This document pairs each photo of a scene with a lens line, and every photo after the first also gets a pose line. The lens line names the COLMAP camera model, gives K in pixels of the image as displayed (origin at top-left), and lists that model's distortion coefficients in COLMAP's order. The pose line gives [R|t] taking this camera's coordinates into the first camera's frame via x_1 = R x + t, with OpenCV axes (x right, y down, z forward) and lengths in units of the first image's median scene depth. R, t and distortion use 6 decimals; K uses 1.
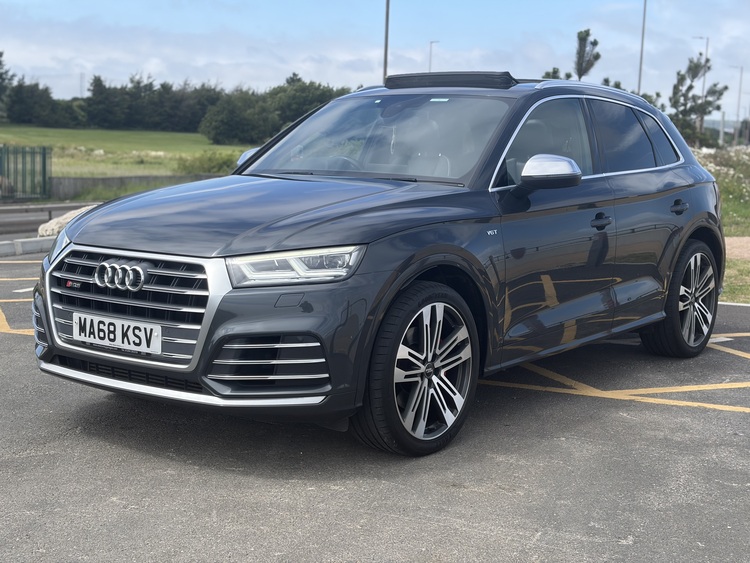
lens RADIAL K [[1125.8, 0, 375.0], [0, 1125.8, 281.5], [0, 0, 1]] dist [0.281930, -1.107330]
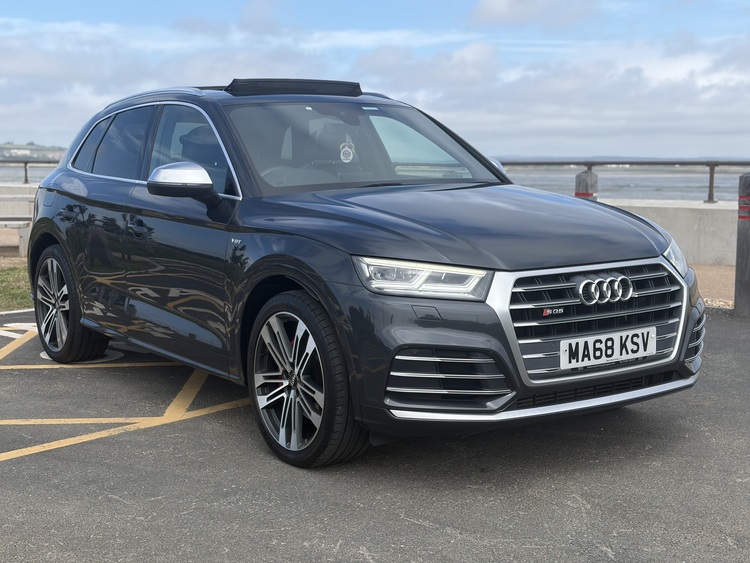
lens RADIAL K [[1125.8, 0, 375.0], [0, 1125.8, 281.5], [0, 0, 1]] dist [0.281930, -1.107330]
pose [[0.302821, -0.135380, 0.943383, -1.206945], [0.133624, 0.986113, 0.098620, -0.135120], [-0.943633, 0.096195, 0.316706, 0.873637]]
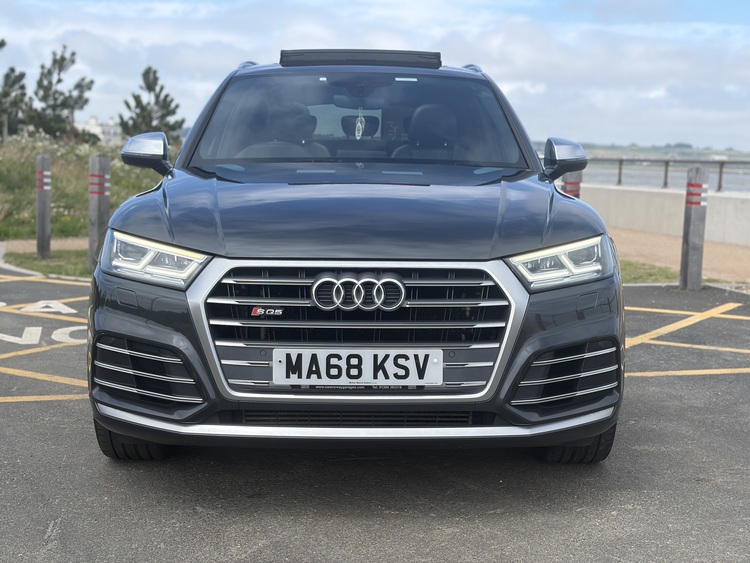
lens RADIAL K [[1125.8, 0, 375.0], [0, 1125.8, 281.5], [0, 0, 1]] dist [0.281930, -1.107330]
pose [[0.787762, -0.079692, 0.610803, -0.682183], [0.078630, 0.996493, 0.028604, -0.033903], [-0.610941, 0.025495, 0.791266, 0.383357]]
